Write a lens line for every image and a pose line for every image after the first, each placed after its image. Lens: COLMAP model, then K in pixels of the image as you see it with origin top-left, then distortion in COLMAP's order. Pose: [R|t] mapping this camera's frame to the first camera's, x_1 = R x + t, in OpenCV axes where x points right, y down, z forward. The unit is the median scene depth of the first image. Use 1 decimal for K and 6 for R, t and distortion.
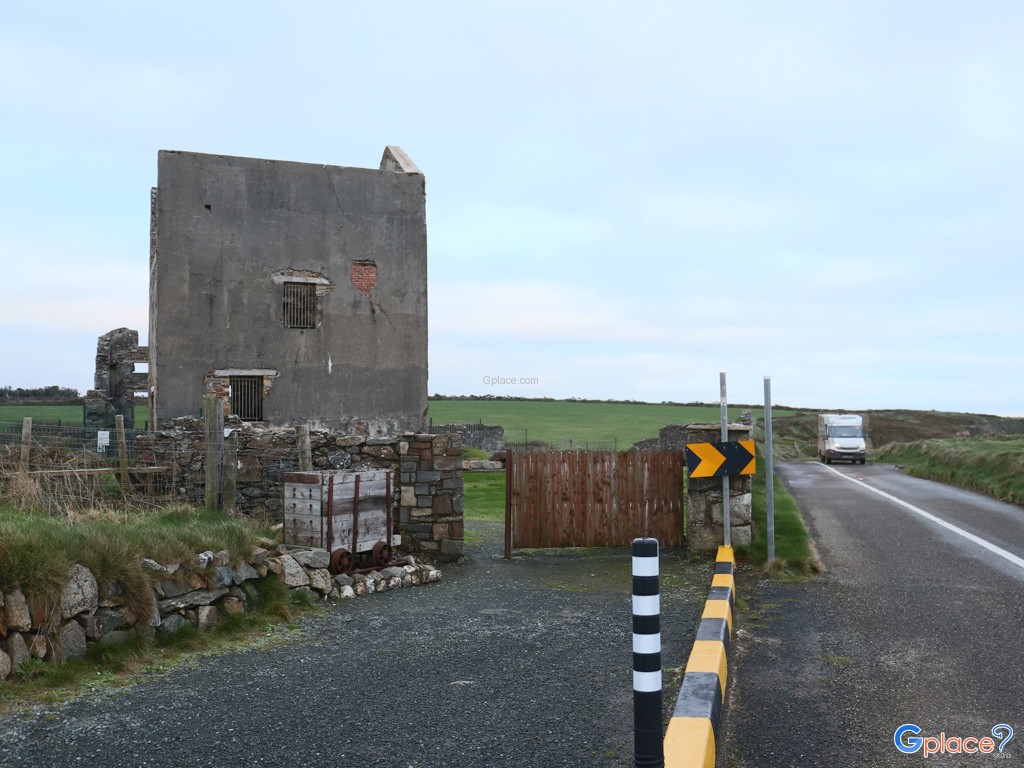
lens RADIAL K [[974.5, 0, 552.8], [0, 974.5, 365.1], [0, 0, 1]] dist [-0.018237, 0.000000]
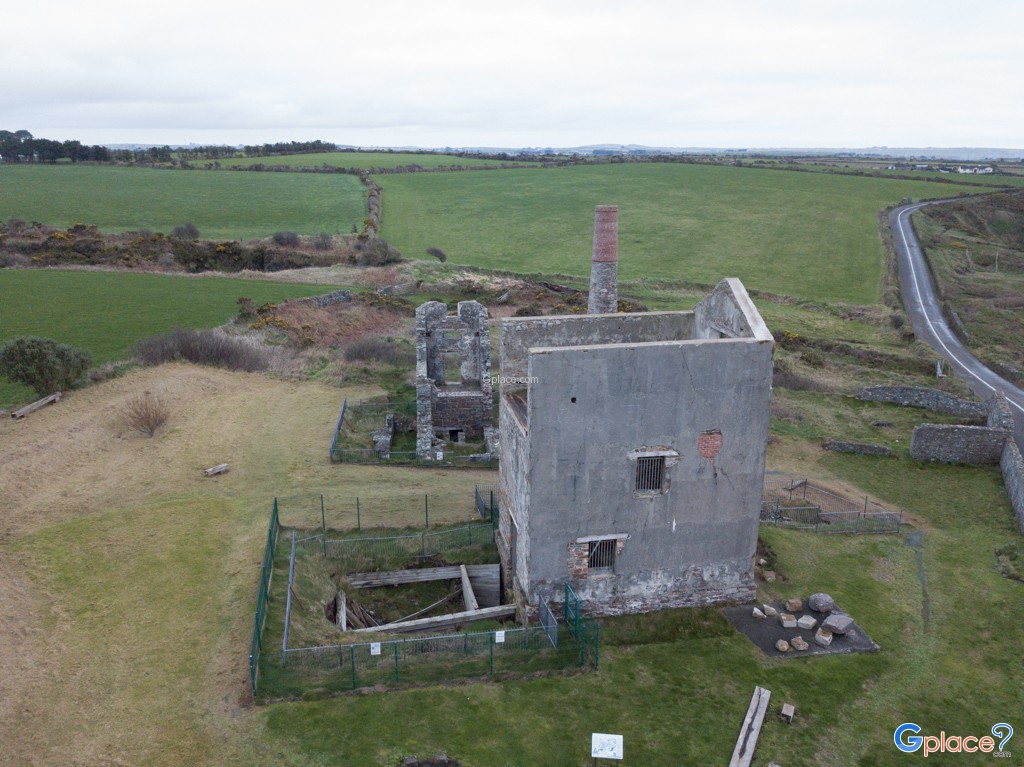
lens RADIAL K [[785.8, 0, 508.5], [0, 785.8, 387.3], [0, 0, 1]] dist [0.016346, -0.016725]
pose [[0.971219, 0.082286, -0.223523, -0.223614], [0.000023, 0.938399, 0.345554, -0.450125], [0.238188, -0.335614, 0.911389, 0.198883]]
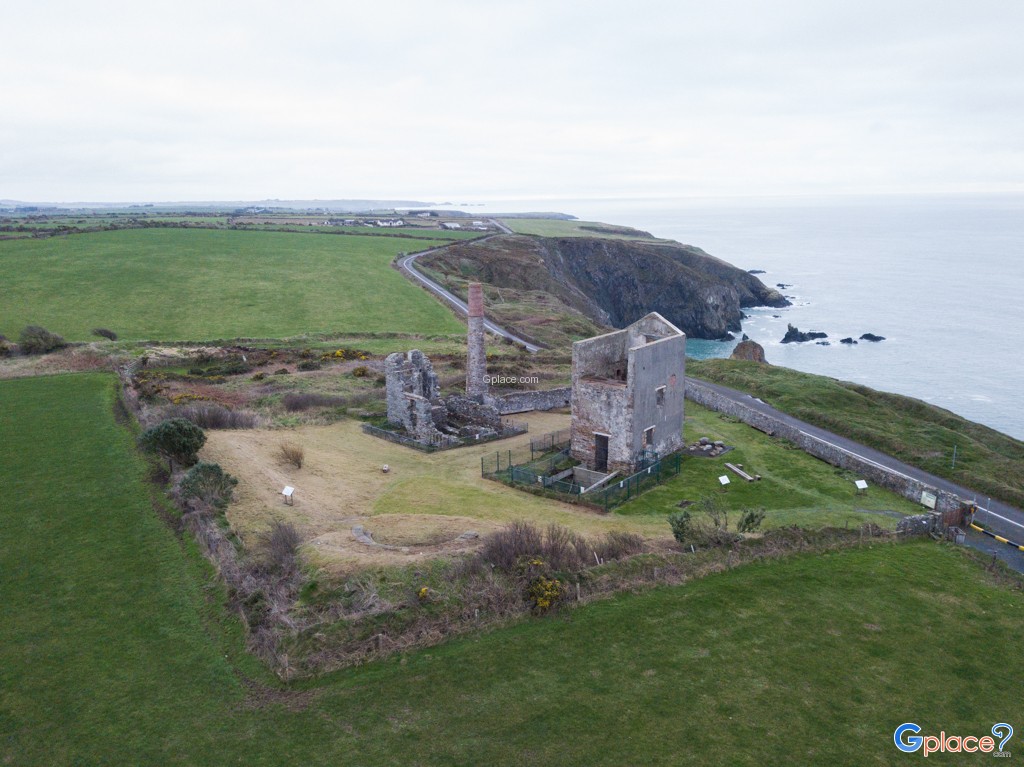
lens RADIAL K [[785.8, 0, 491.0], [0, 785.8, 367.3], [0, 0, 1]] dist [0.016346, -0.016725]
pose [[0.902720, -0.089104, 0.420901, -1.500807], [-0.022806, 0.967032, 0.253630, -0.642586], [-0.429624, -0.238556, 0.870927, -0.576327]]
